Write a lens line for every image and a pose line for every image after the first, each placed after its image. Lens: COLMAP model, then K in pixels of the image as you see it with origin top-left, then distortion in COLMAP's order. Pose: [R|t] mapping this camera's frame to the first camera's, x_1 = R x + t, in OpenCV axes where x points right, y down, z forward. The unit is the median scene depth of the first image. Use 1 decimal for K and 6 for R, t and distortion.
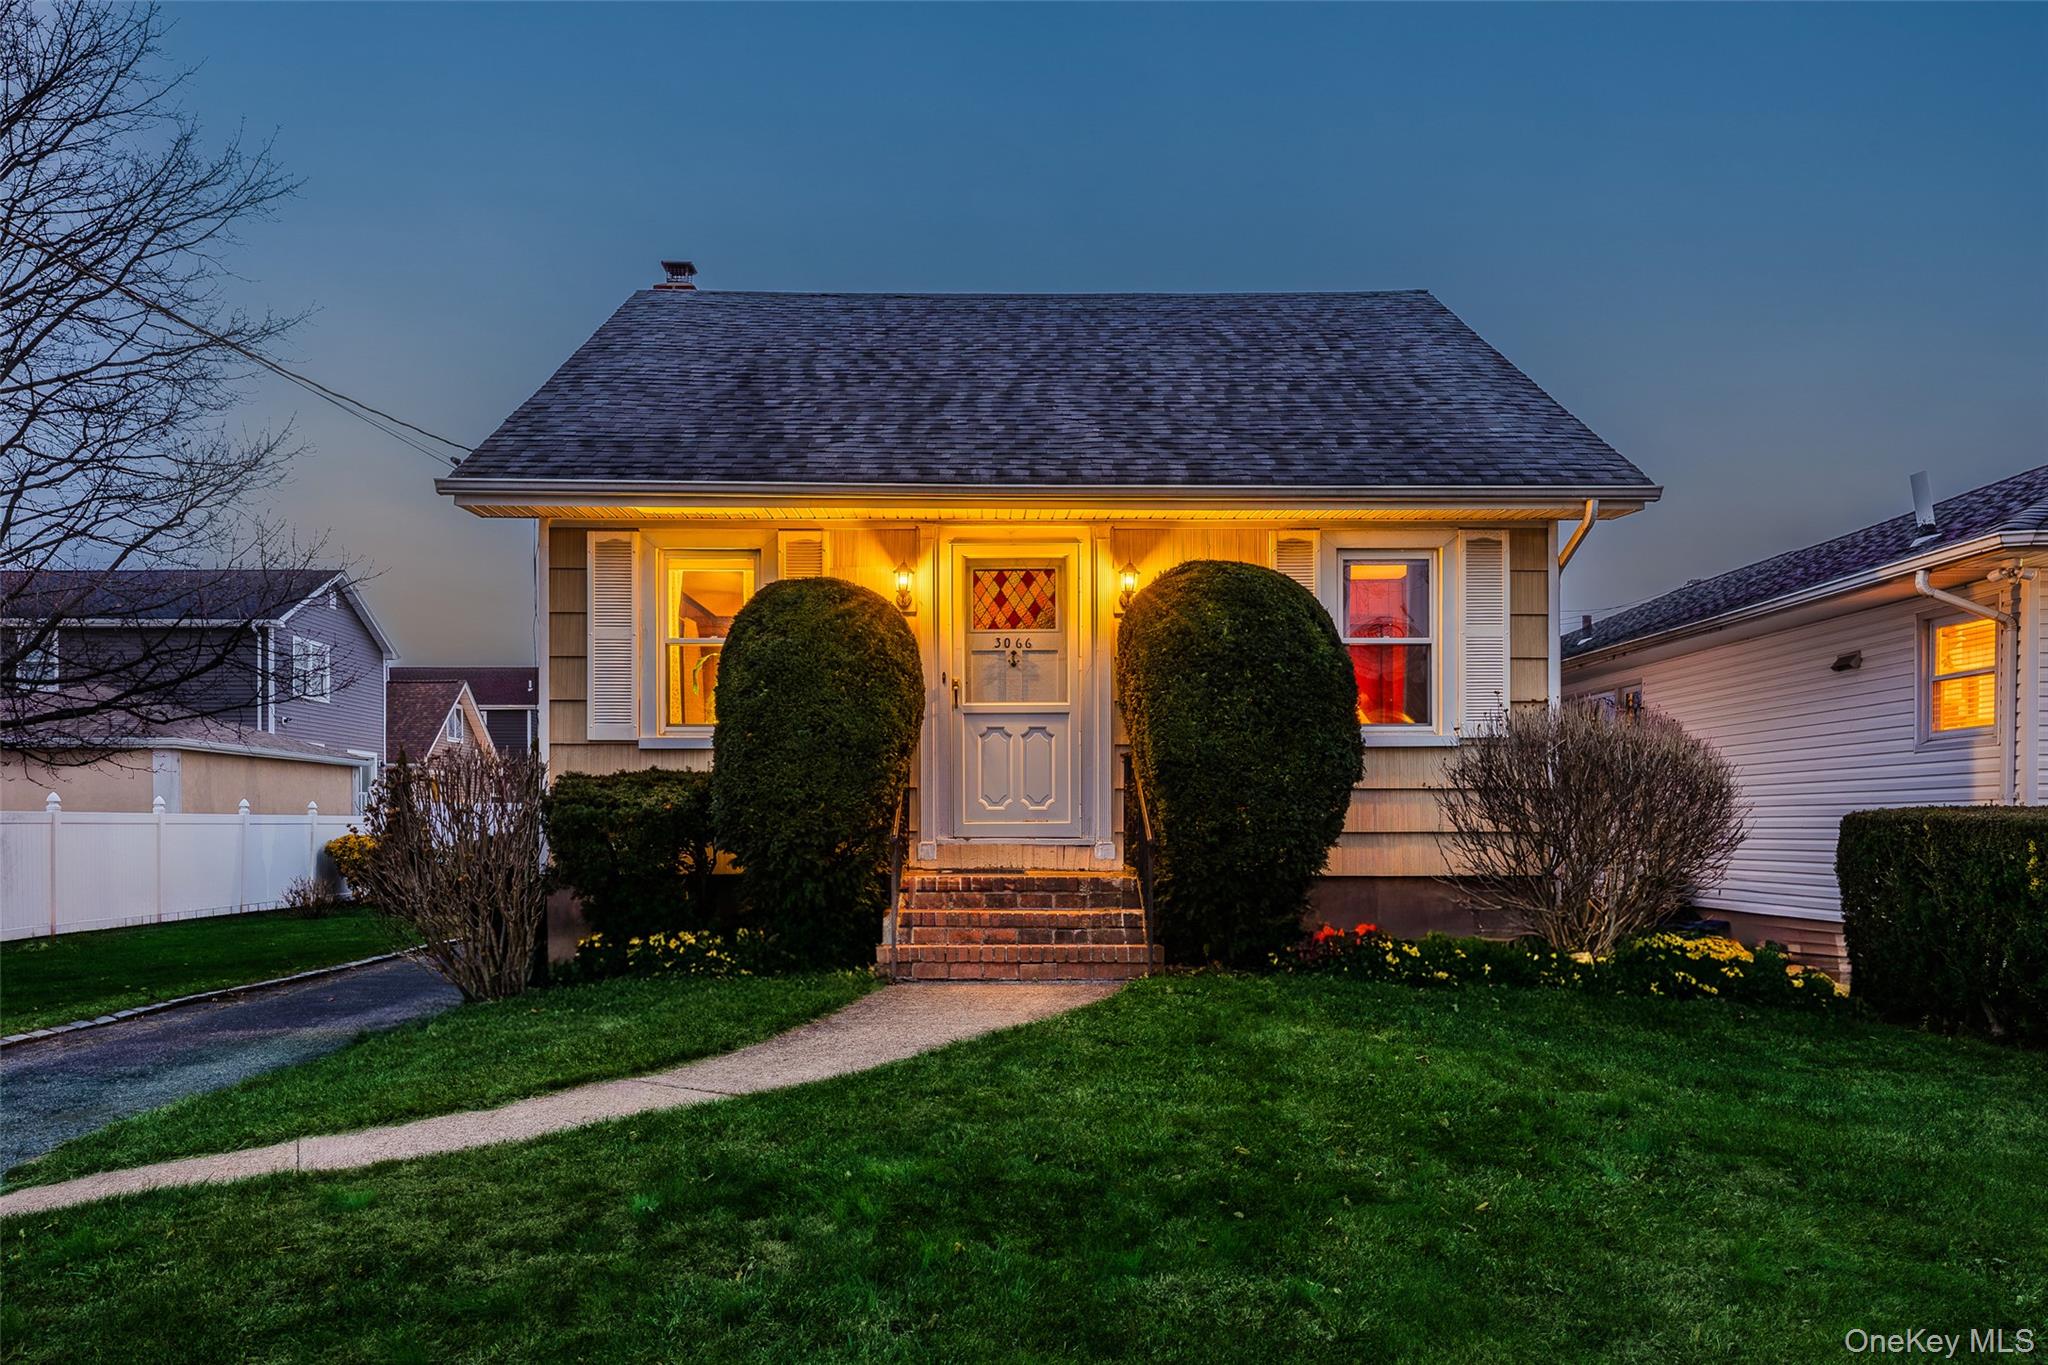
lens RADIAL K [[1403.5, 0, 996.3], [0, 1403.5, 827.1], [0, 0, 1]] dist [-0.000942, -0.002459]
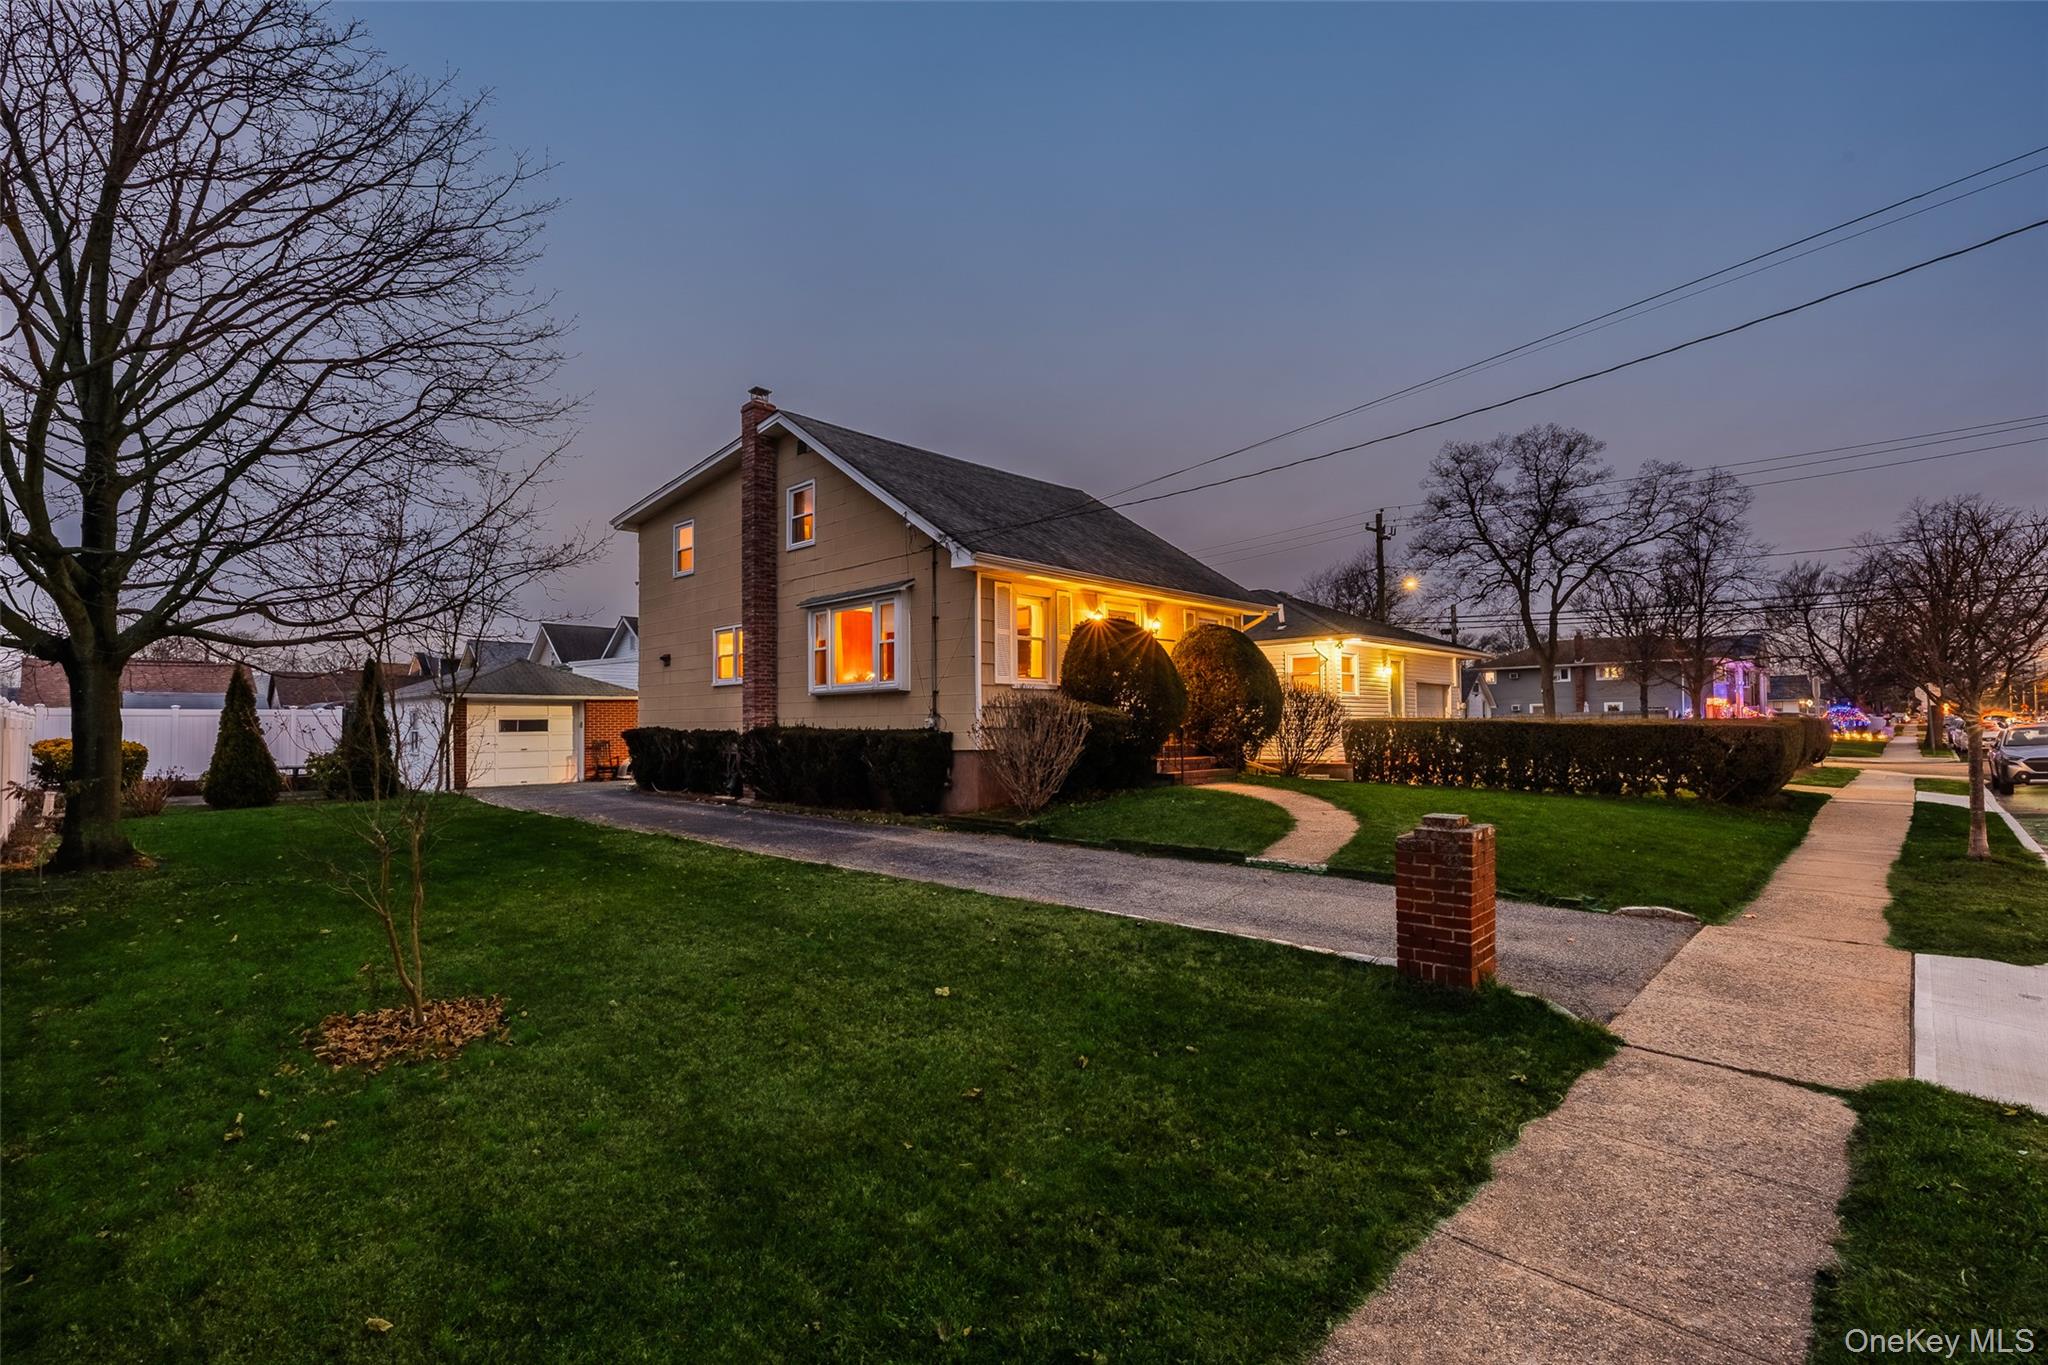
lens RADIAL K [[936.8, 0, 1031.1], [0, 936.8, 691.6], [0, 0, 1]] dist [-0.017557, -0.000010]
pose [[0.695390, 0.023037, 0.718263, -1.228436], [0.006344, 0.999250, -0.038191, 0.002417], [-0.718604, 0.031114, 0.694723, 0.018559]]
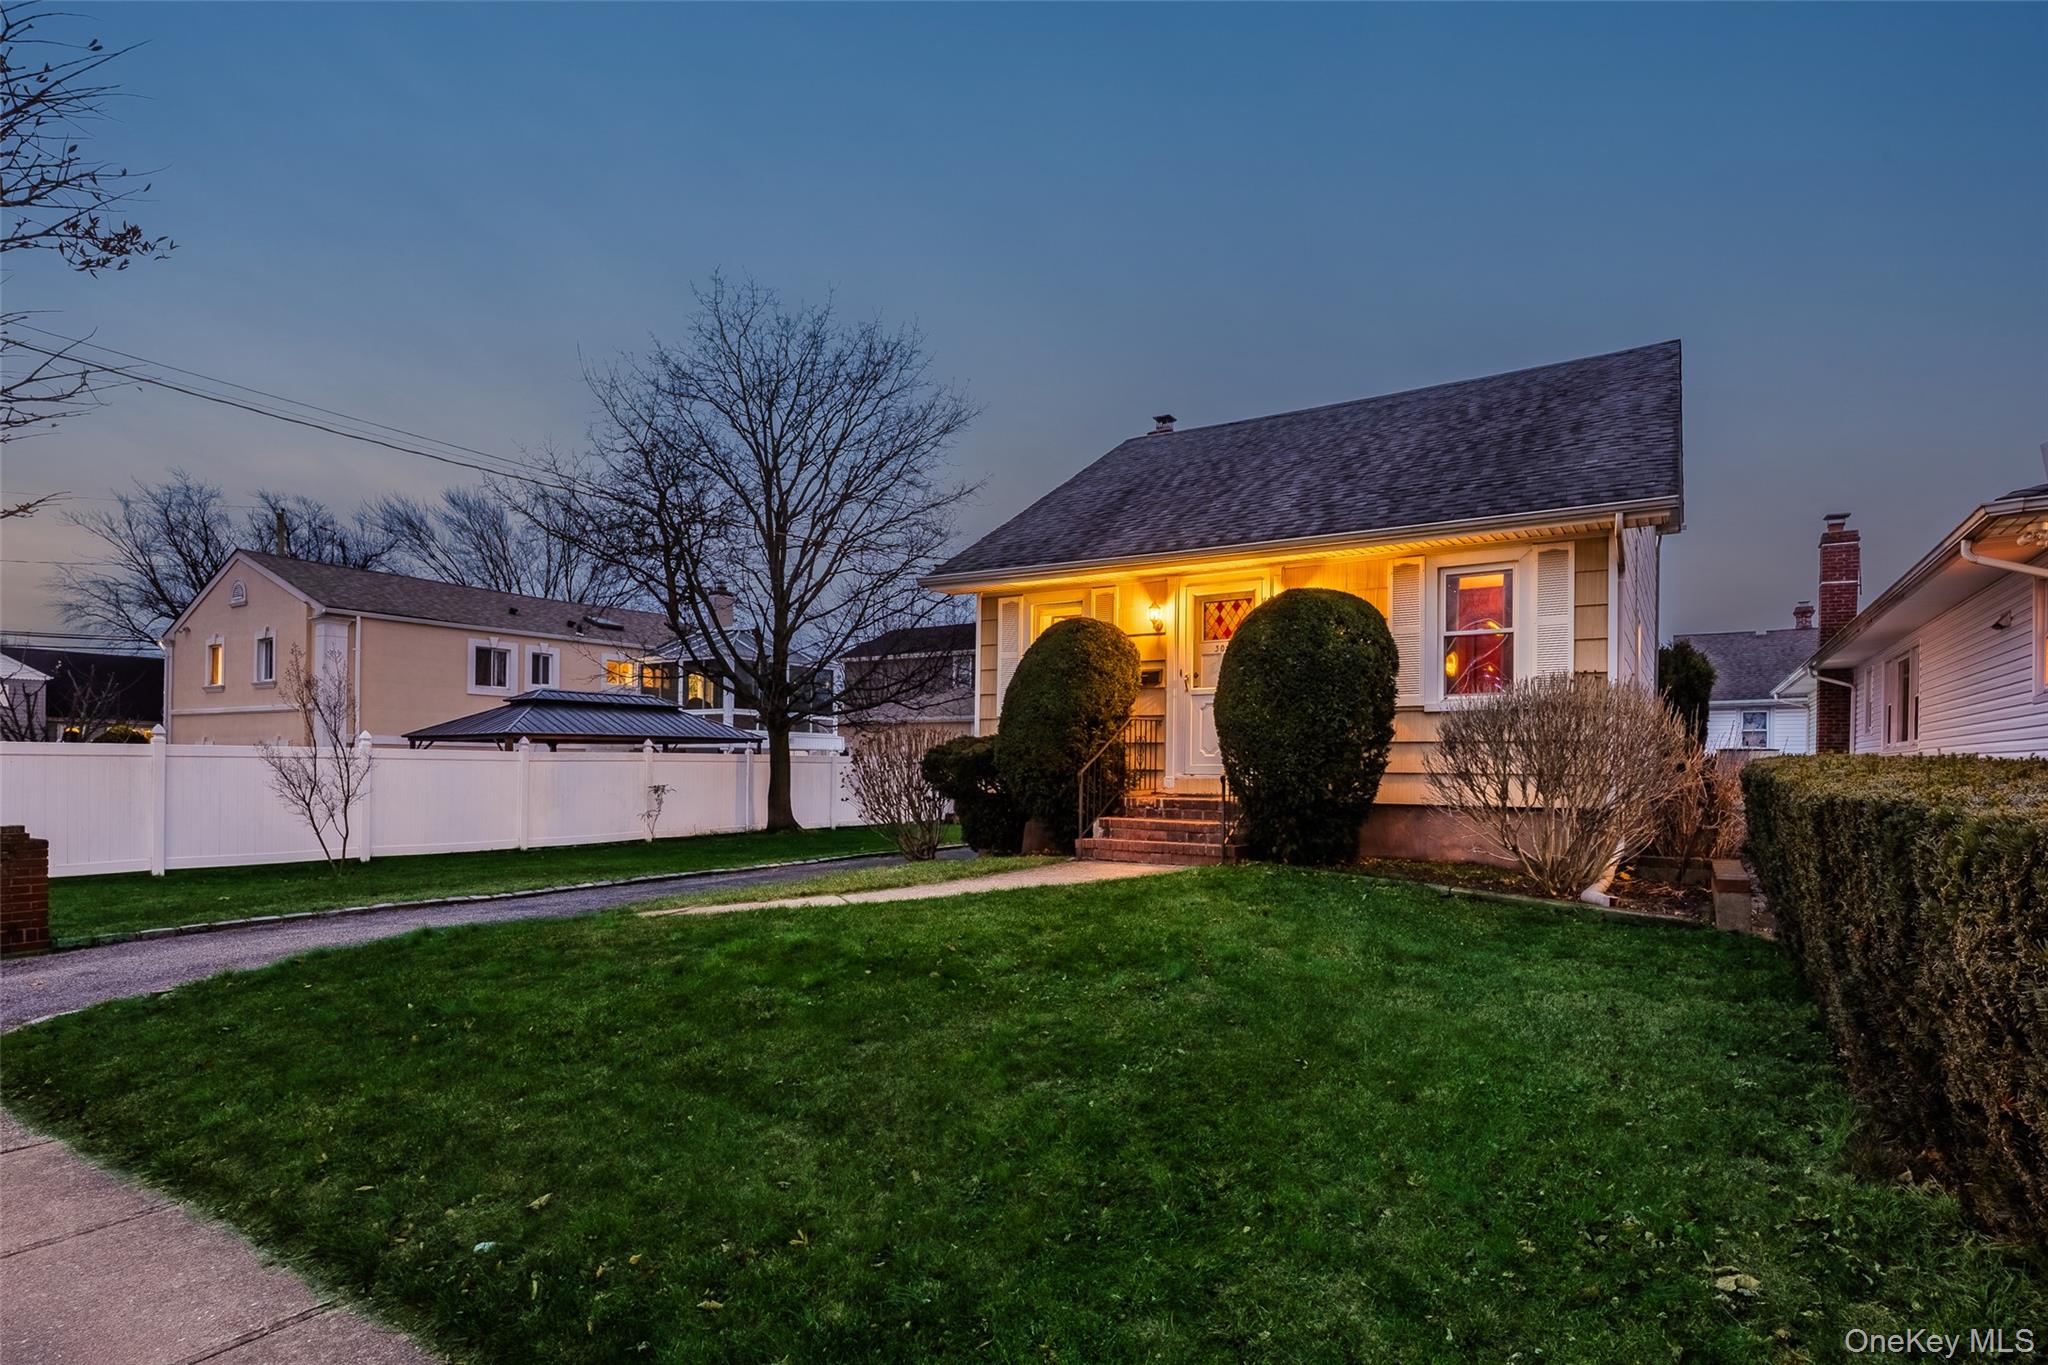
lens RADIAL K [[981.0, 0, 1116.4], [0, 981.0, 767.3], [0, 0, 1]] dist [-0.030229, 0.000141]
pose [[0.861846, 0.008091, -0.507106, 0.460774], [-0.008934, 0.999960, 0.000770, -0.000421], [0.507092, 0.003867, 0.861883, 0.015043]]
